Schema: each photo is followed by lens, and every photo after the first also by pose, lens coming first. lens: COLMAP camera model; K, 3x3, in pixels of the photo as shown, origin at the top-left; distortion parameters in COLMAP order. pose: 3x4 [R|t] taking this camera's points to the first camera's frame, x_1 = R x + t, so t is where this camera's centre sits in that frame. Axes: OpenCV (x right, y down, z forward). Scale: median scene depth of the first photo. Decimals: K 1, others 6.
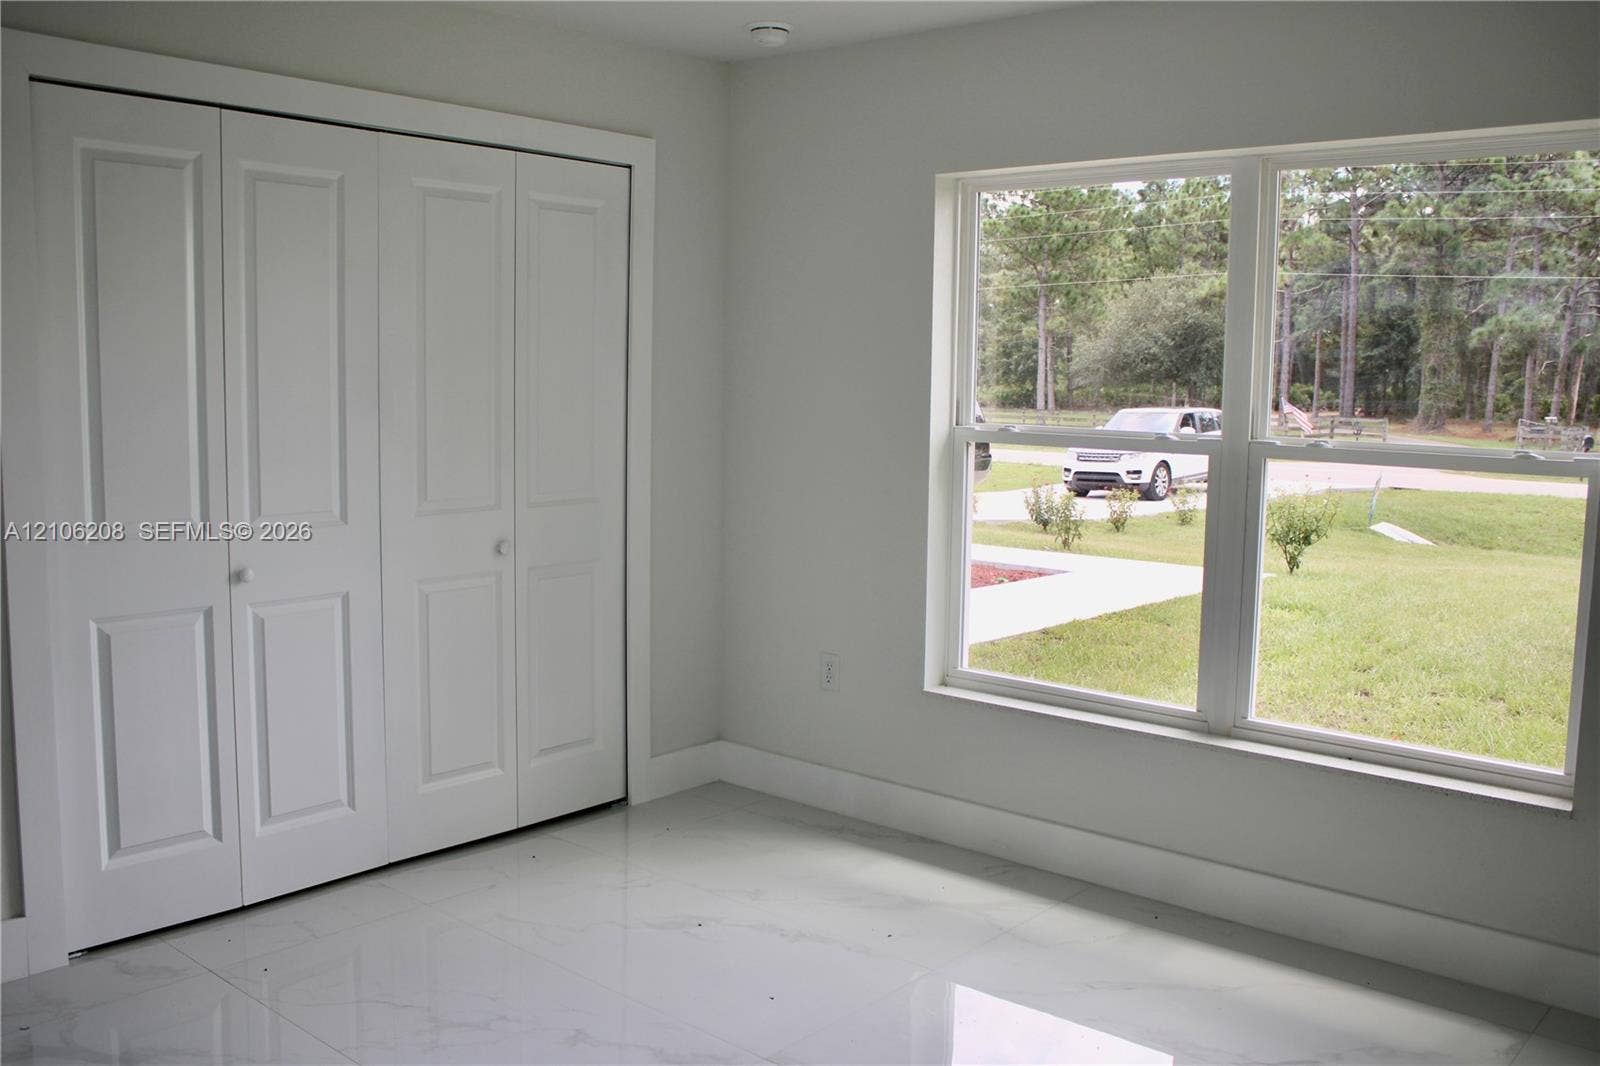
lens RADIAL K [[1422.9, 0, 810.0], [0, 1422.9, 533.0], [0, 0, 1]] dist [-0.129030, 0.107950]
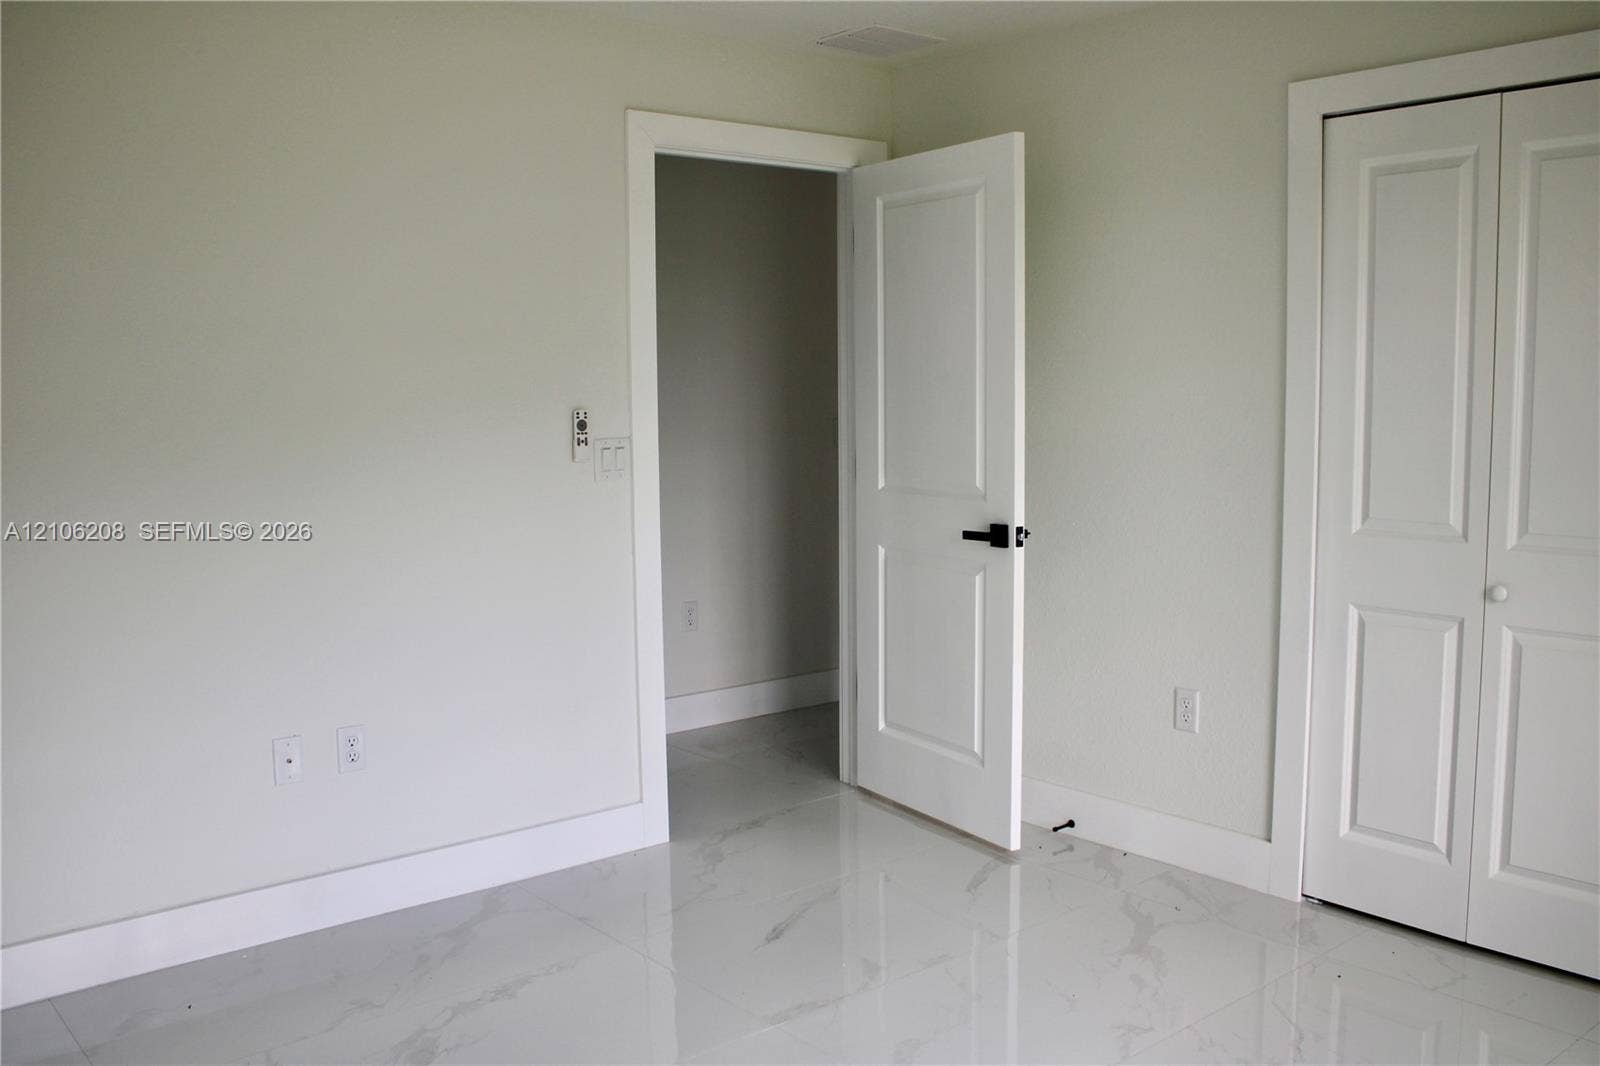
lens RADIAL K [[1422.9, 0, 810.0], [0, 1422.9, 533.0], [0, 0, 1]] dist [-0.129030, 0.107950]
pose [[-0.175984, 0.085029, -0.980714, 0.555666], [-0.104214, 0.989055, 0.104453, -0.055697], [0.978861, 0.120586, -0.165197, 0.677922]]
